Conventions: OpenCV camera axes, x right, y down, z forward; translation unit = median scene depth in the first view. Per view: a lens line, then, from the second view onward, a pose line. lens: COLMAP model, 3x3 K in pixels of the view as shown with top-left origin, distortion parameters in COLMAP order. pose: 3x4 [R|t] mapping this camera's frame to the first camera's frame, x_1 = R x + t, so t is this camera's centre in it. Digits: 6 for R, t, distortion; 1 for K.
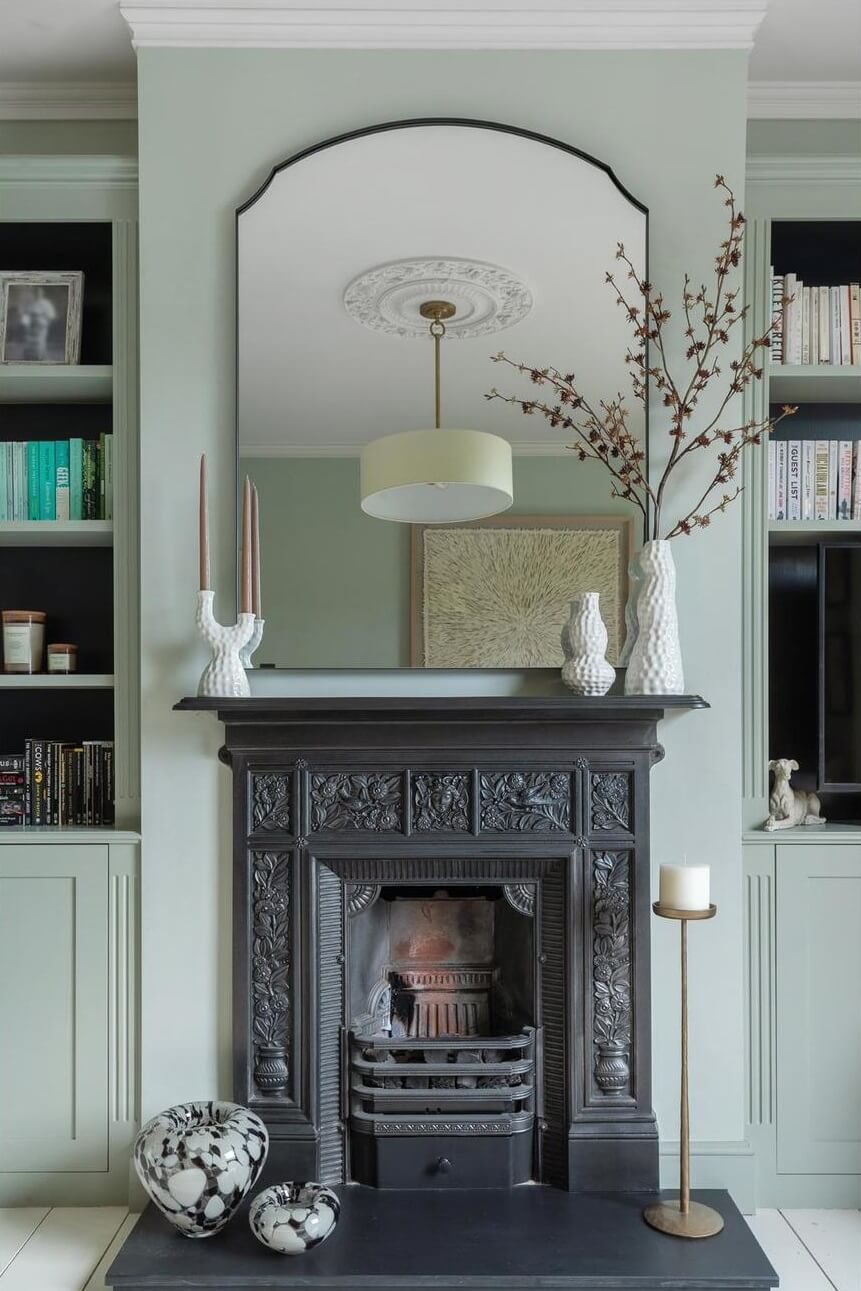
lens RADIAL K [[1053.8, 0, 430.5], [0, 1053.8, 724.8], [0, 0, 1]] dist [-0.002562, -0.001138]
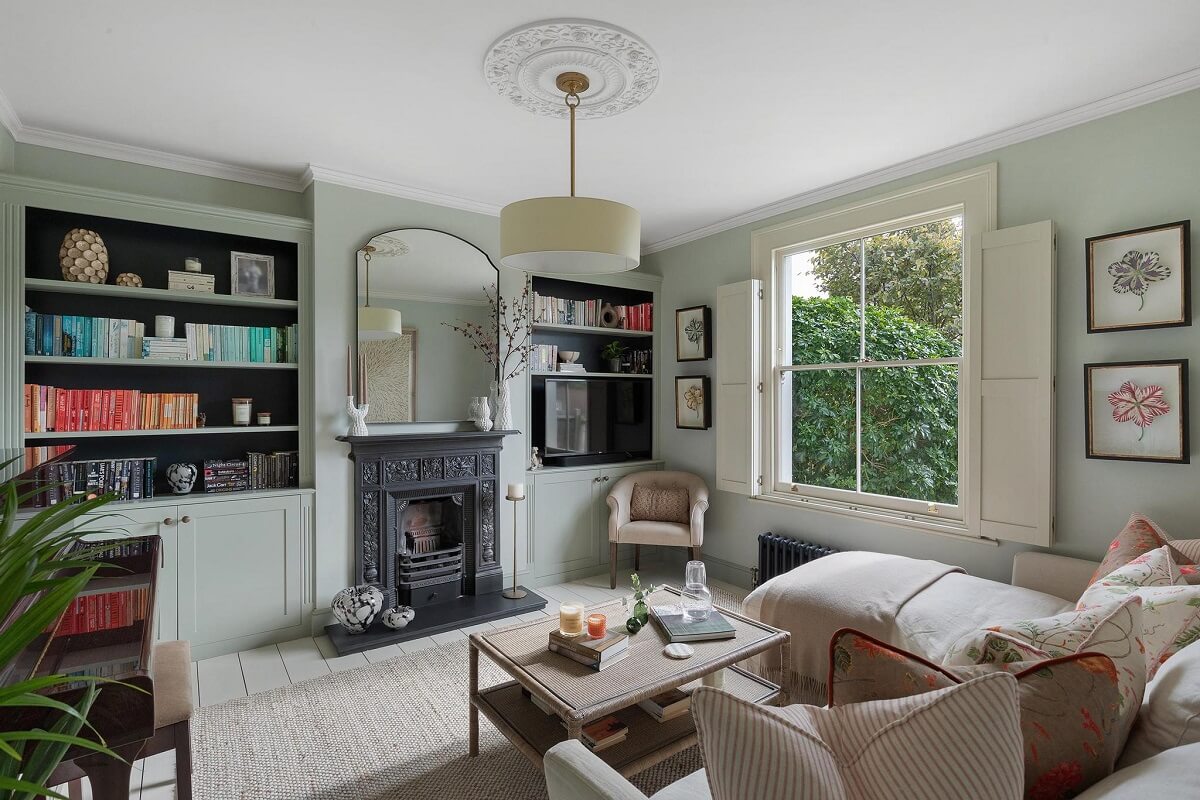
lens RADIAL K [[588.4, 0, 597.5], [0, 588.4, 416.8], [0, 0, 1]] dist [-0.000691, -0.000292]
pose [[0.813065, -0.017918, 0.581897, -0.546328], [0.003040, 0.999643, 0.026533, -0.107026], [-0.582165, -0.019803, 0.812830, -0.545451]]
